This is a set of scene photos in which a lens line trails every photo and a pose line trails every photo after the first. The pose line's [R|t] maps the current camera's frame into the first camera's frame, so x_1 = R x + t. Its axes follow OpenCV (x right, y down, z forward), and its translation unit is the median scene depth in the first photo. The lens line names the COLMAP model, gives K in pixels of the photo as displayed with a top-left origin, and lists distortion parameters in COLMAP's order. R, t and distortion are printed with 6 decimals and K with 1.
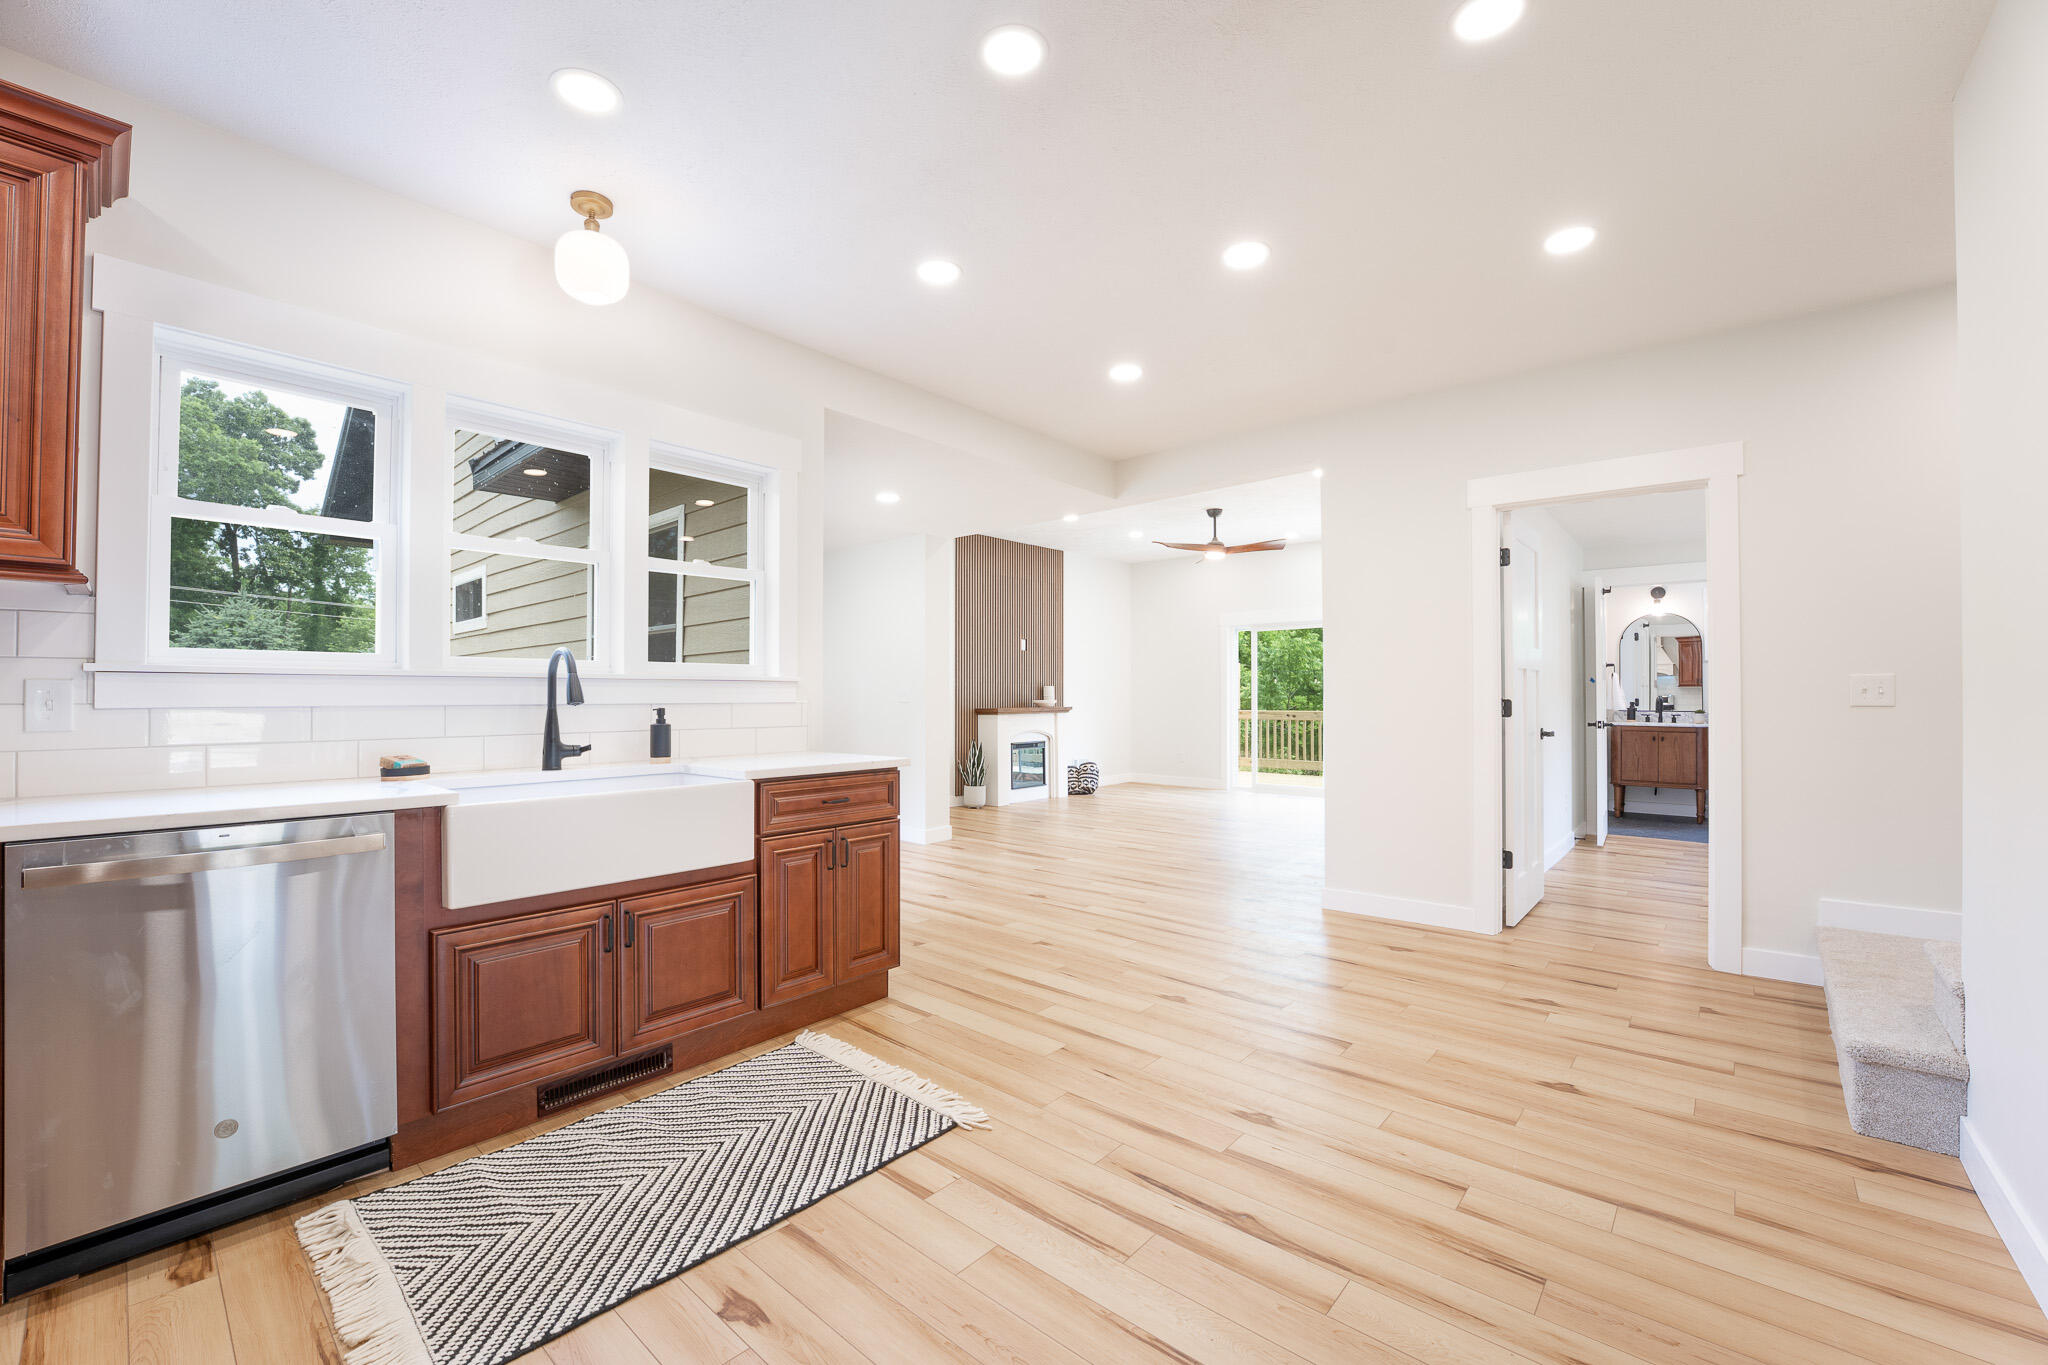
lens RADIAL K [[834.9, 0, 1023.6], [0, 834.9, 685.6], [0, 0, 1]] dist [-0.018766, 0.000676]
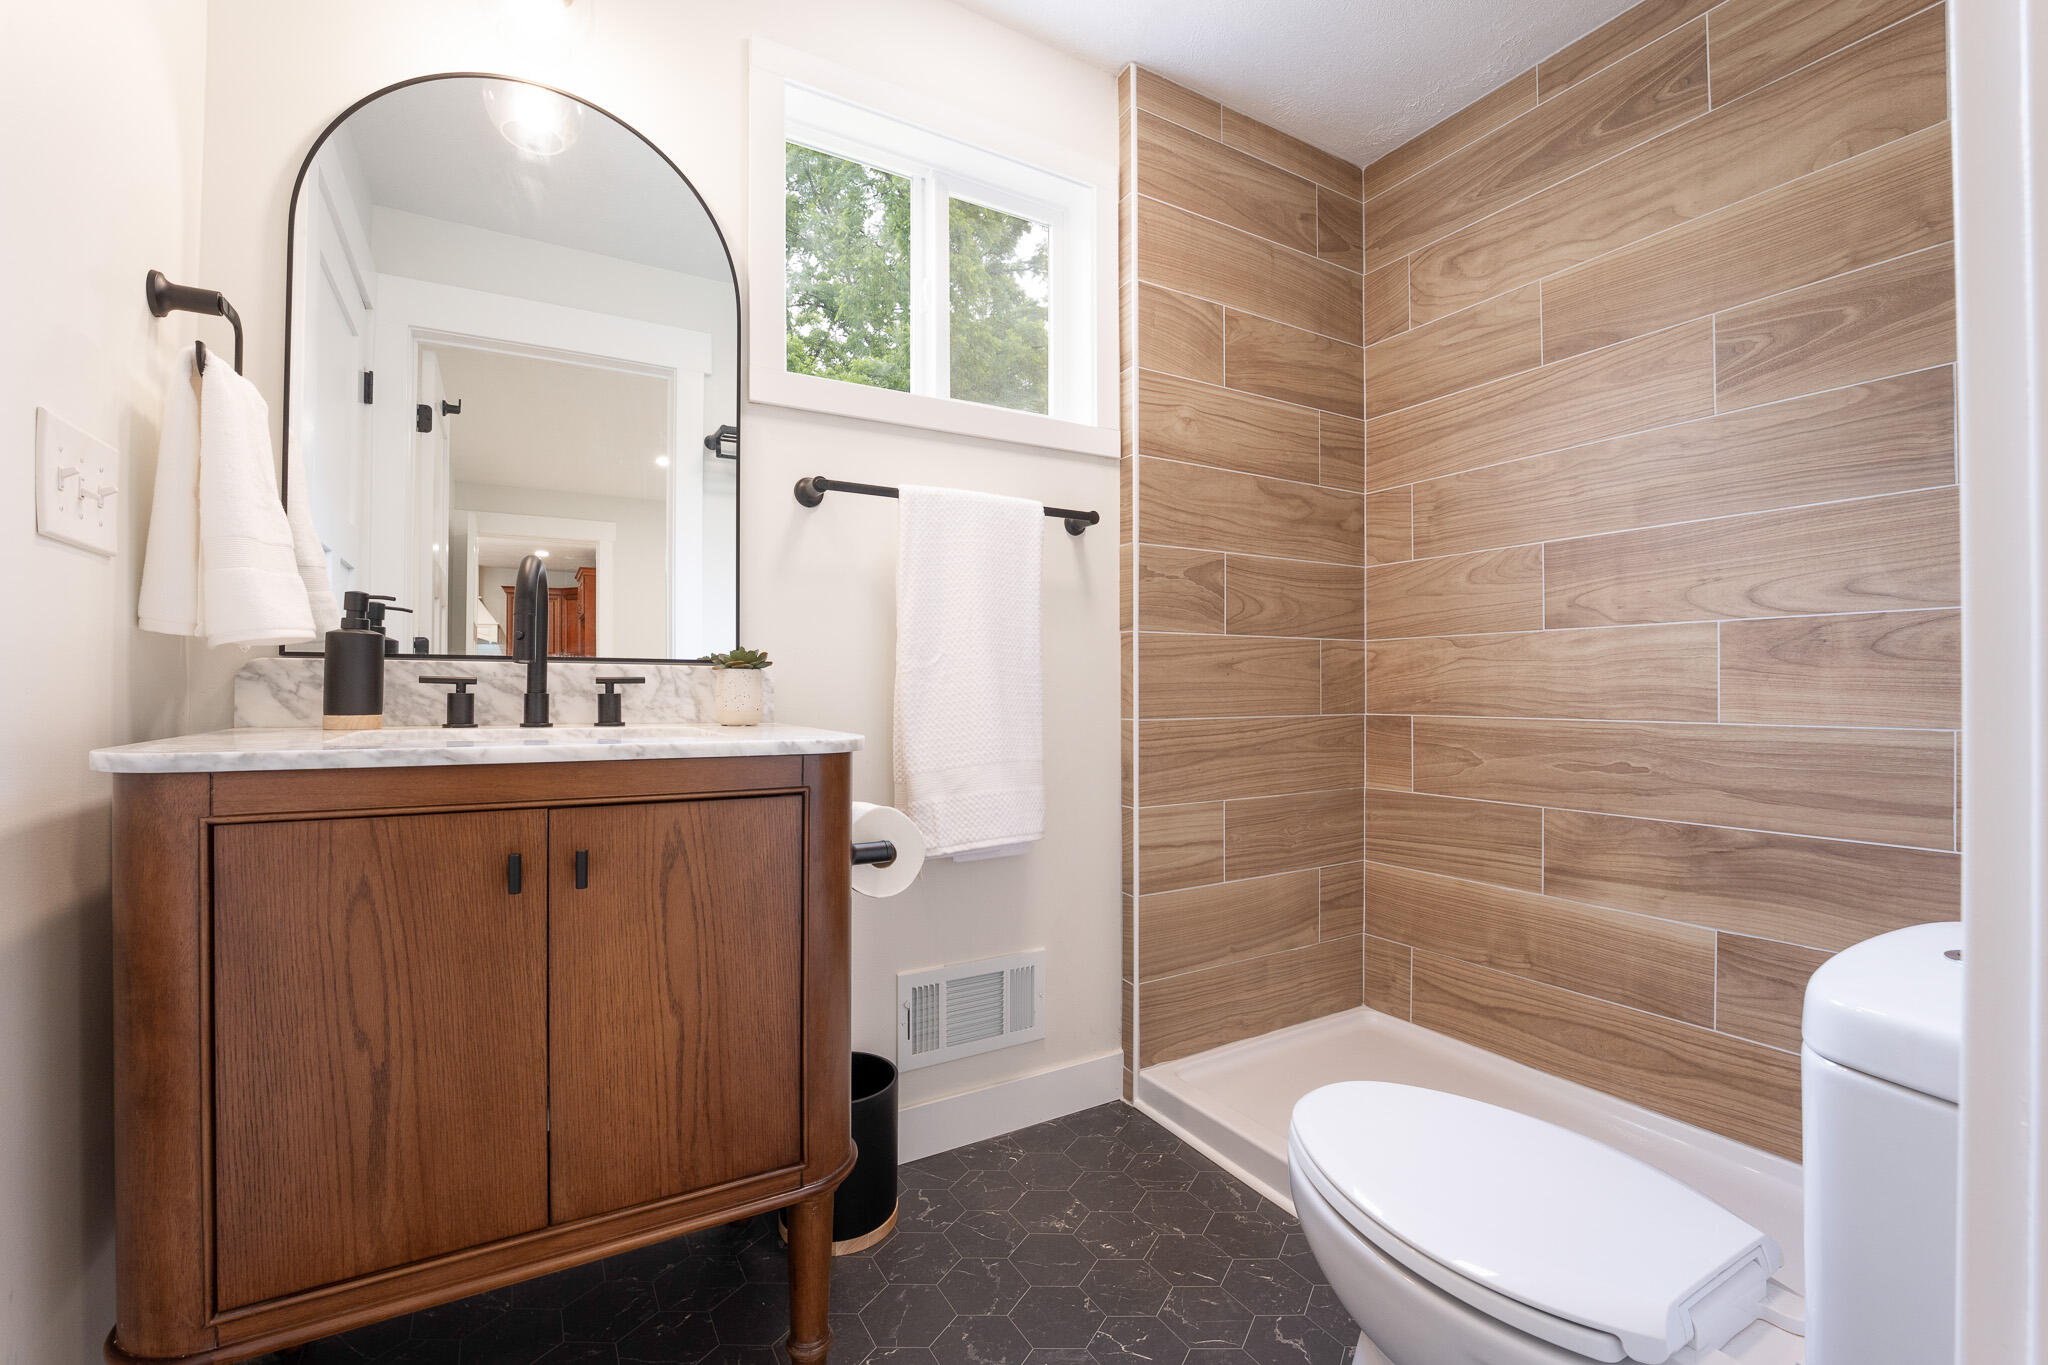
lens RADIAL K [[858.6, 0, 1027.0], [0, 858.6, 683.8], [0, 0, 1]] dist [-0.012517, 0.000025]
pose [[0.329879, 0.002326, 0.944020, 0.640887], [-0.007401, 0.999973, 0.000123, 0.034850], [-0.943994, -0.007027, 0.329887, 0.849013]]
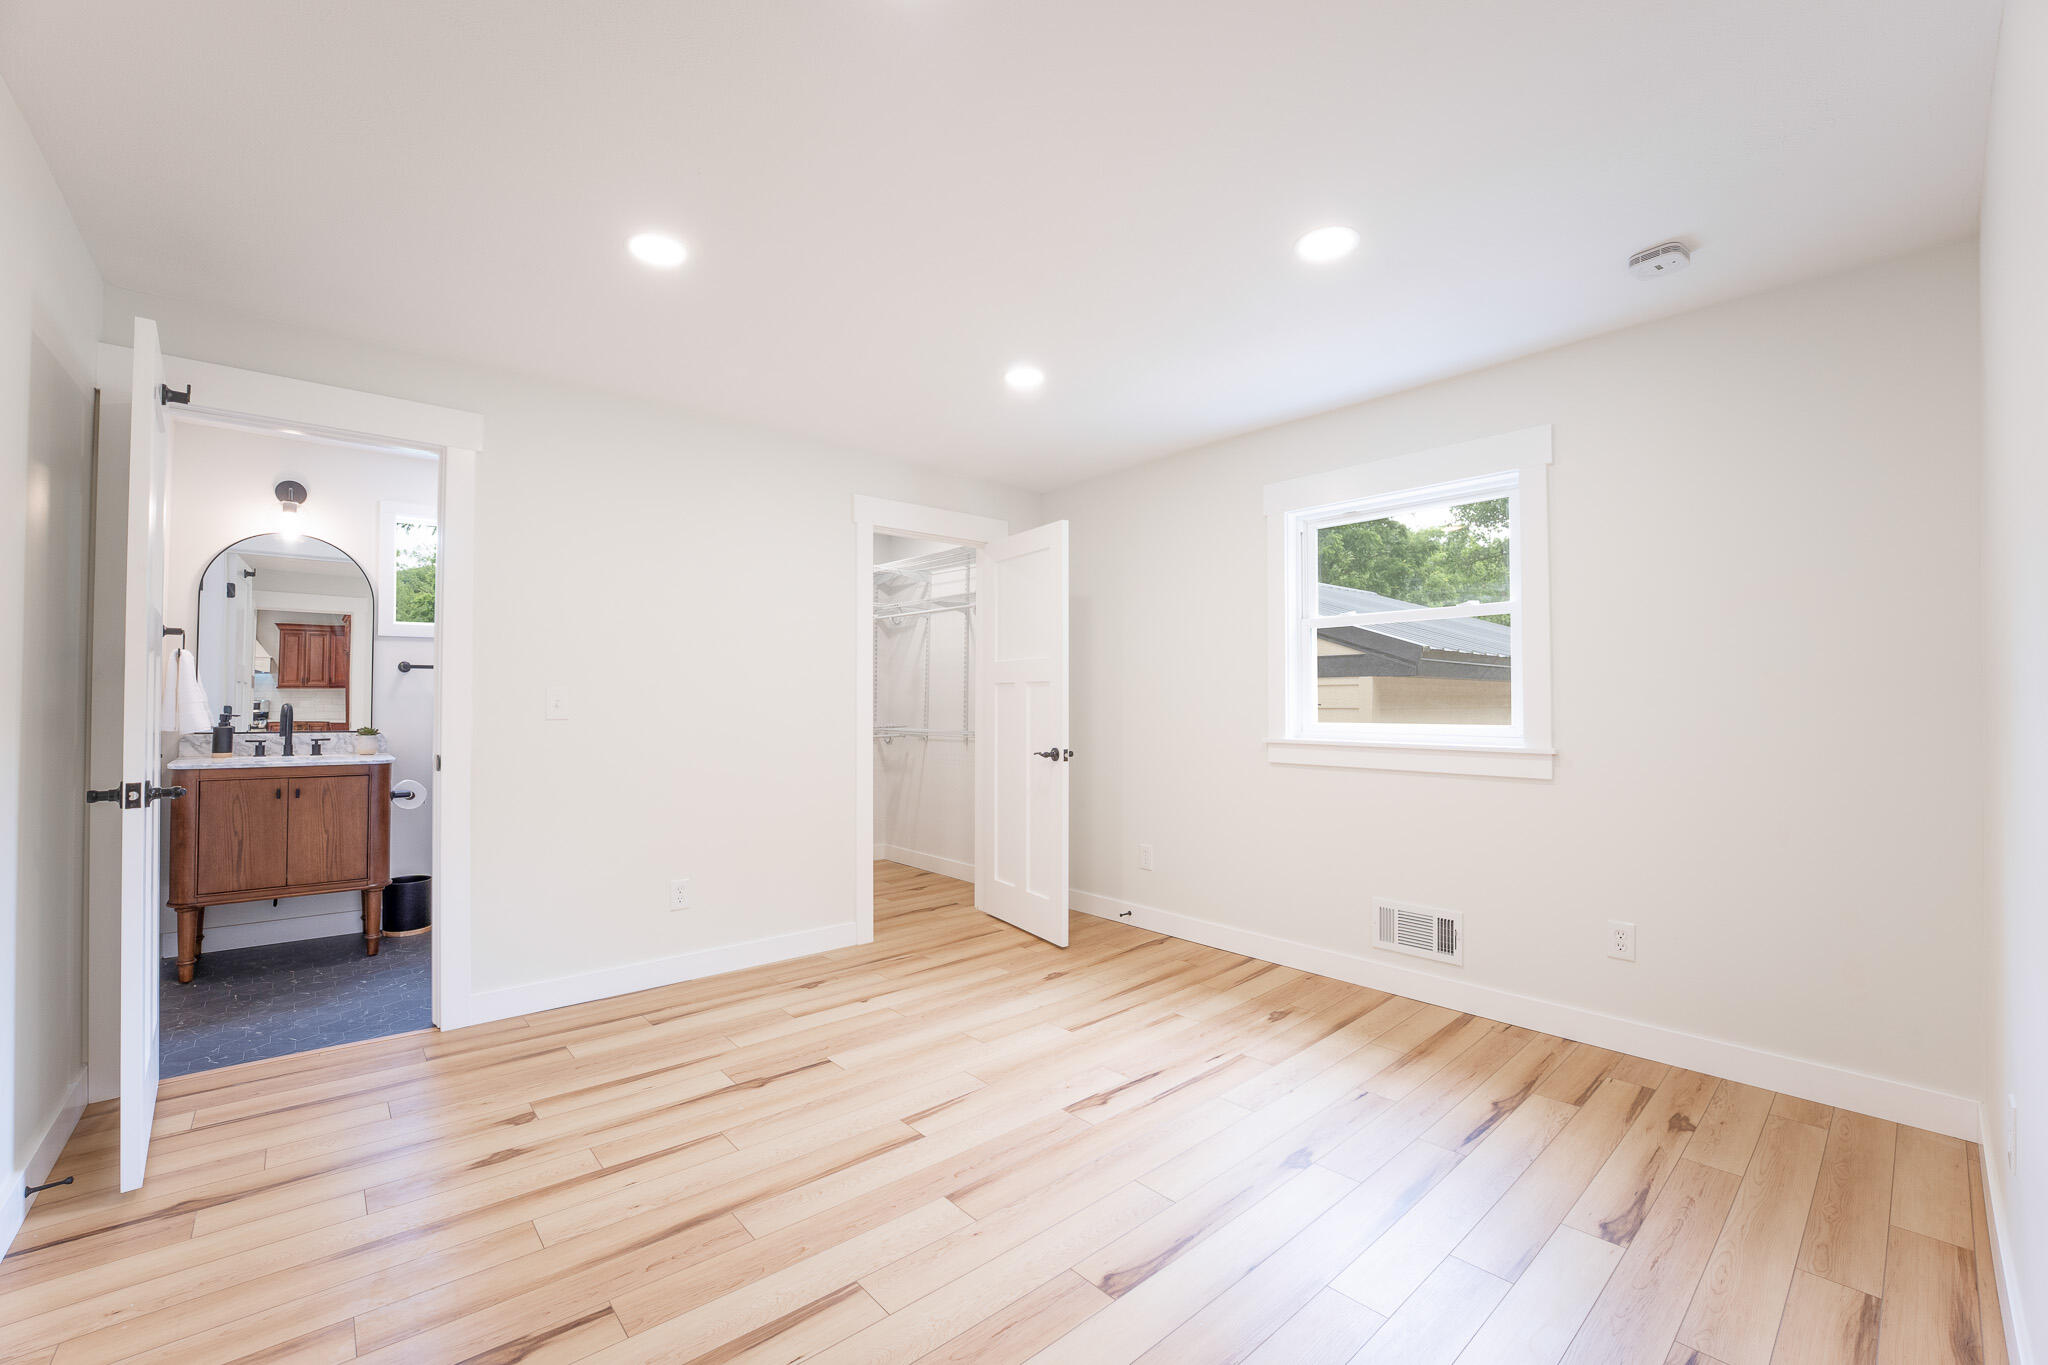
lens RADIAL K [[834.9, 0, 1020.4], [0, 834.9, 685.7], [0, 0, 1]] dist [-0.018766, 0.000676]
pose [[0.149972, 0.016211, 0.988557, 0.349859], [-0.011423, 0.999827, -0.014663, 0.004644], [-0.988624, -0.009093, 0.150132, 0.493250]]
